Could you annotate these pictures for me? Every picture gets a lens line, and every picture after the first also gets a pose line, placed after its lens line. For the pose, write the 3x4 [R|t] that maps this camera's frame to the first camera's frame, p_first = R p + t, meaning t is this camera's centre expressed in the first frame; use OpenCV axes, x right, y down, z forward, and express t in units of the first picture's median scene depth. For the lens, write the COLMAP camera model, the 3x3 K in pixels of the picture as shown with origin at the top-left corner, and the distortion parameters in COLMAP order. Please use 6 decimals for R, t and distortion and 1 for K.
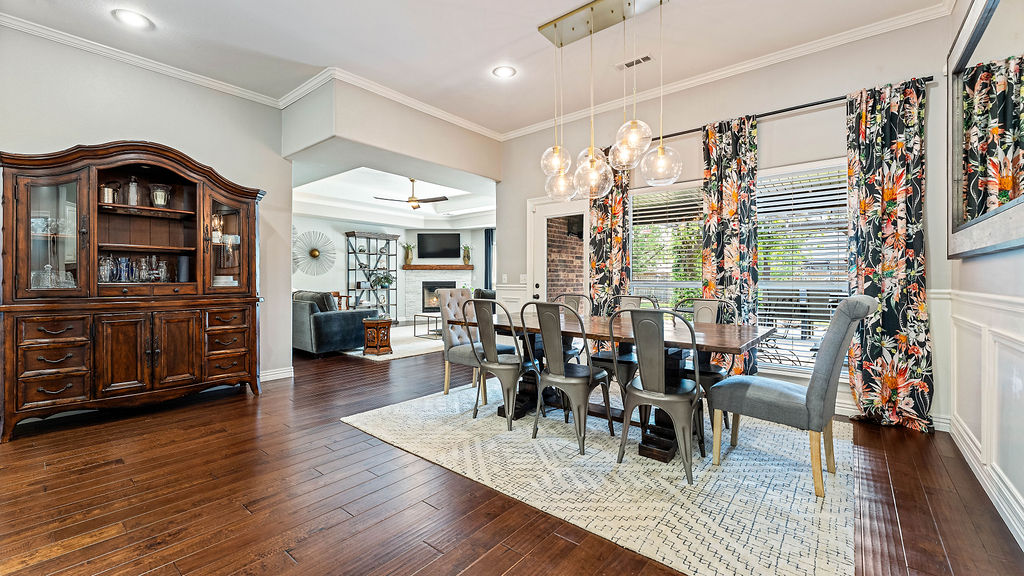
lens RADIAL K [[413.8, 0, 506.3], [0, 413.8, 277.0], [0, 0, 1]] dist [-0.001022, -0.000031]
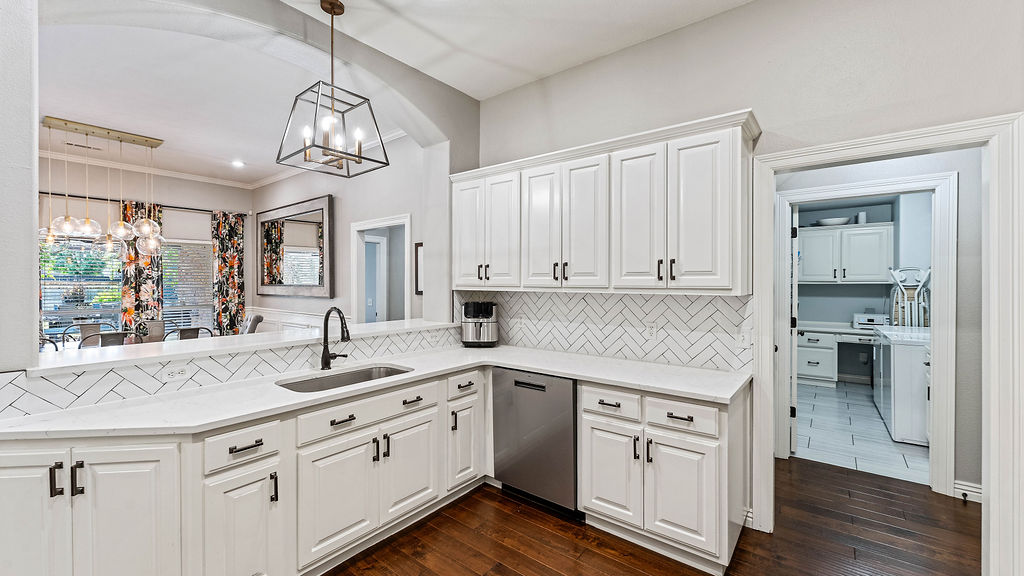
lens RADIAL K [[413.8, 0, 505.8], [0, 413.8, 283.0], [0, 0, 1]] dist [-0.001022, -0.000031]
pose [[-0.023444, -0.004475, 0.999715, -0.391222], [-0.005557, 0.999975, 0.004346, -0.036774], [-0.999710, -0.005454, -0.023468, -0.116796]]
